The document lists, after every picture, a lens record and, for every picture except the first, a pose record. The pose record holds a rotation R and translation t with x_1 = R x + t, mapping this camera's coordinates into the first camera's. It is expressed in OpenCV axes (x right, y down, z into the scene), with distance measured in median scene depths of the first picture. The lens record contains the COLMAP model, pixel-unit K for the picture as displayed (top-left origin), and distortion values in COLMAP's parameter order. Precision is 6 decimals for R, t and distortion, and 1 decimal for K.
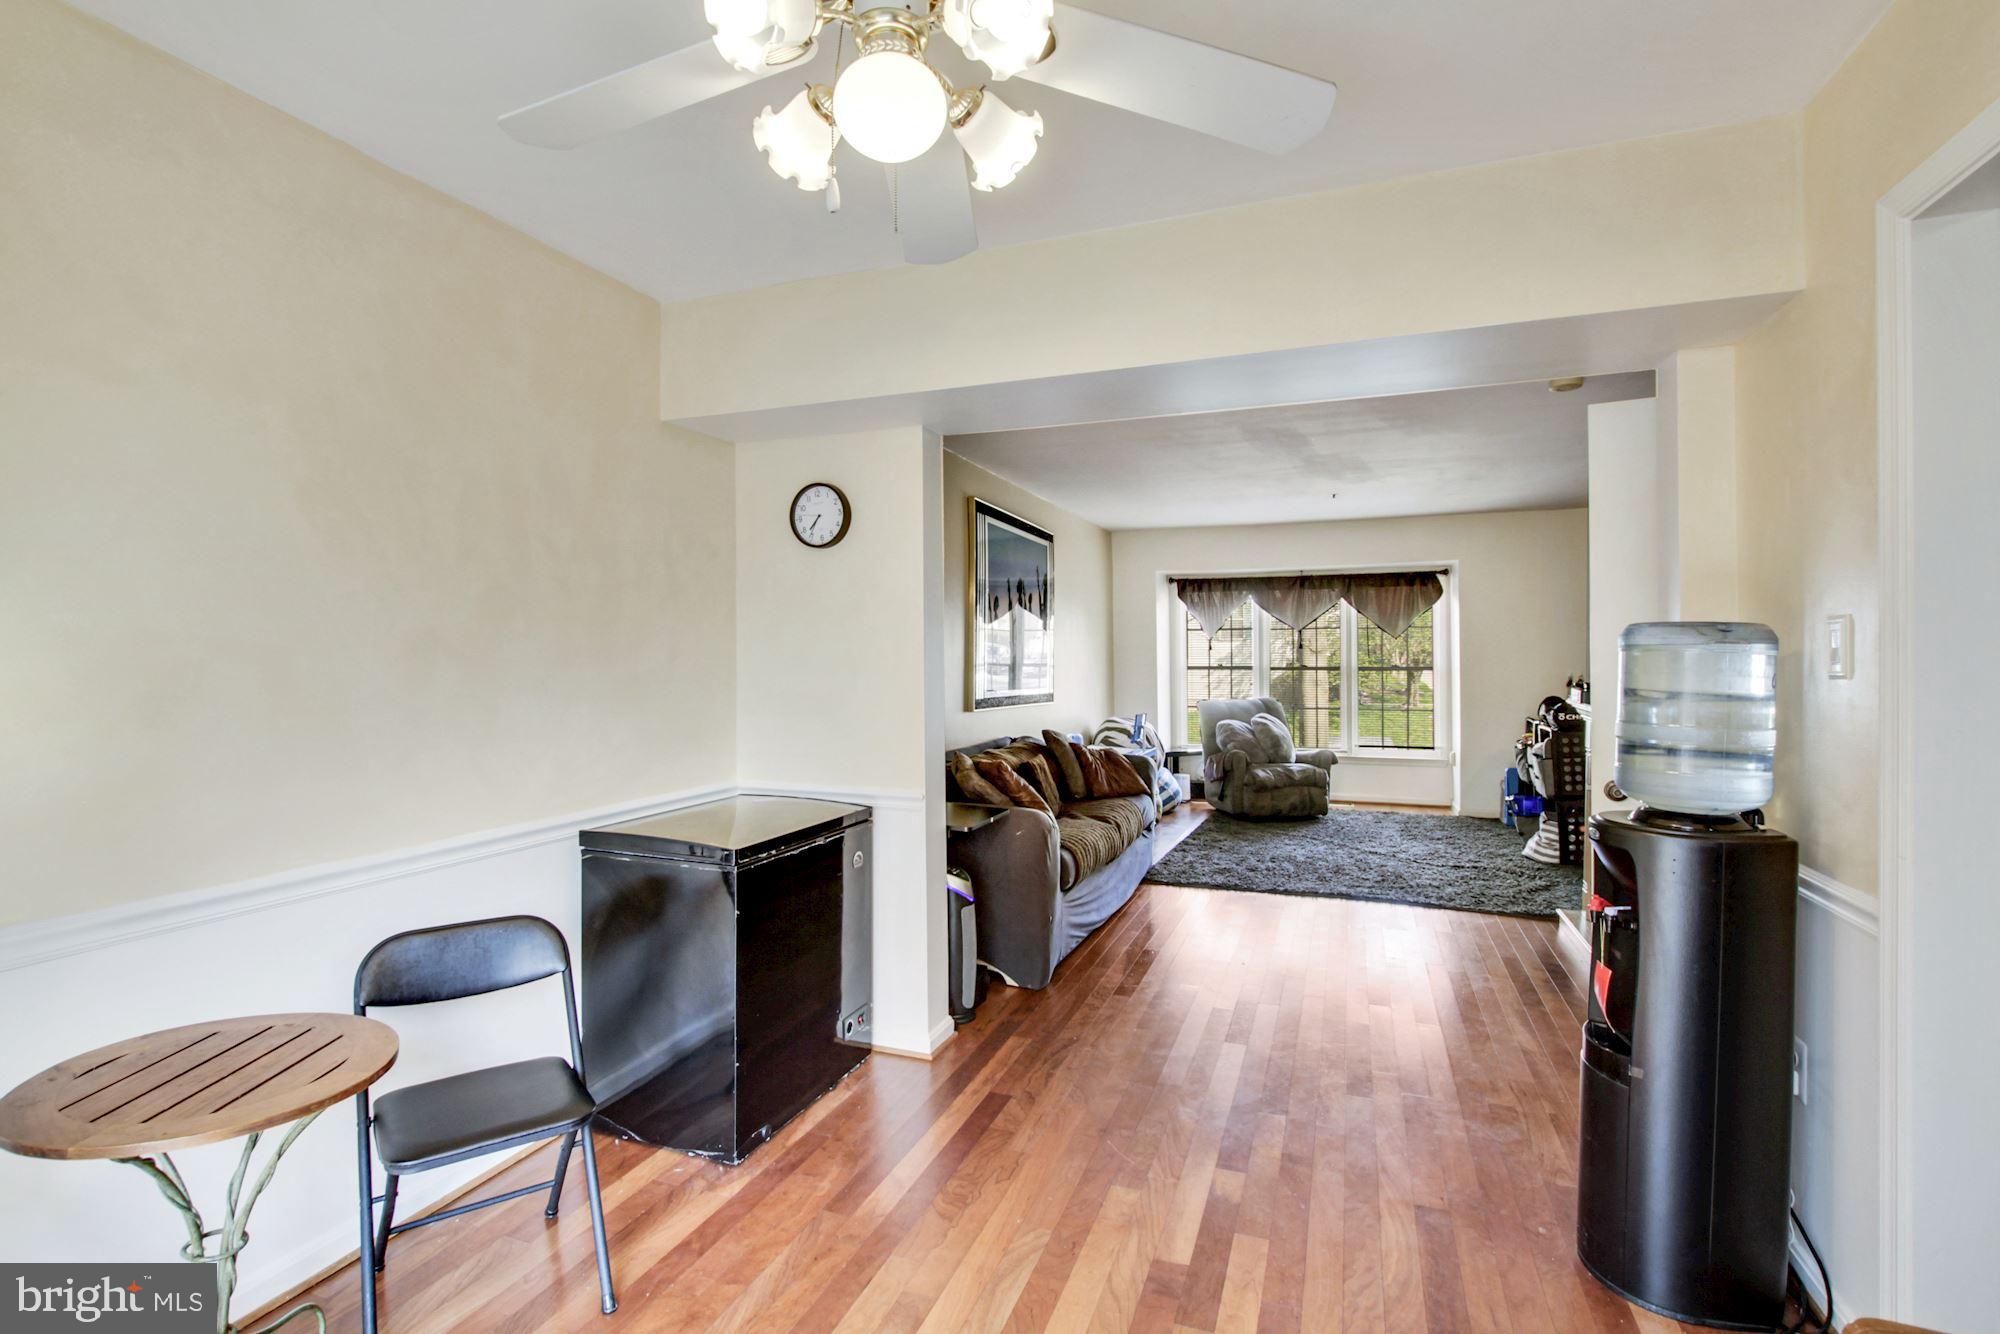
lens RADIAL K [[928.8, 0, 992.1], [0, 928.8, 689.4], [0, 0, 1]] dist [0.002443, -0.000019]
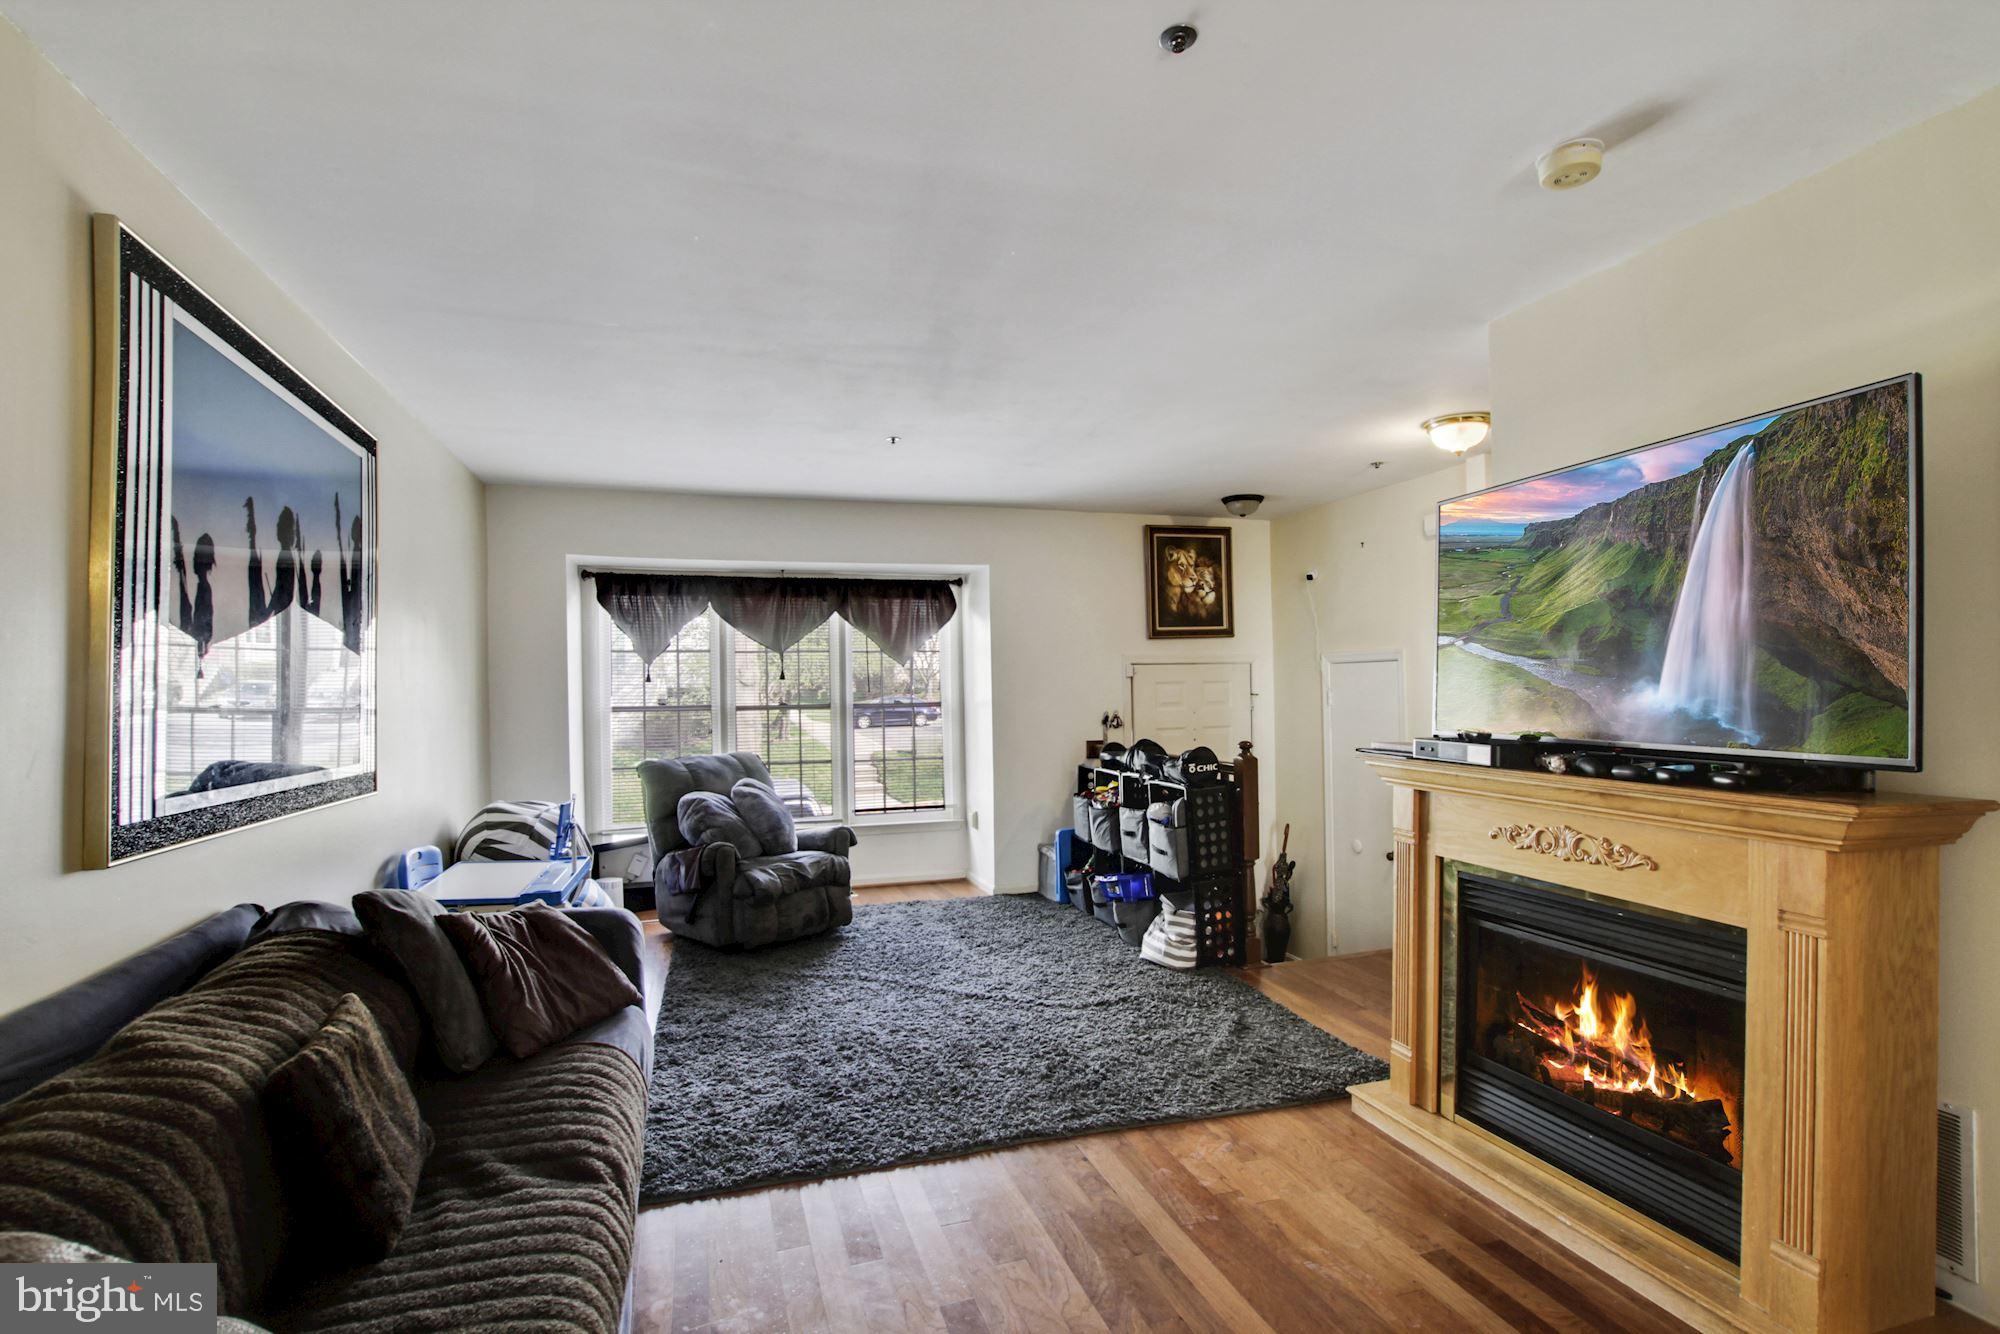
lens RADIAL K [[943.1, 0, 1000.0], [0, 943.1, 667.0], [0, 0, 1]] dist [-0.024894, 0.000235]
pose [[0.783551, 0.004044, 0.621315, 0.017311], [0.033603, 0.998240, -0.048874, -0.015362], [-0.620419, 0.059174, 0.782035, 0.383522]]
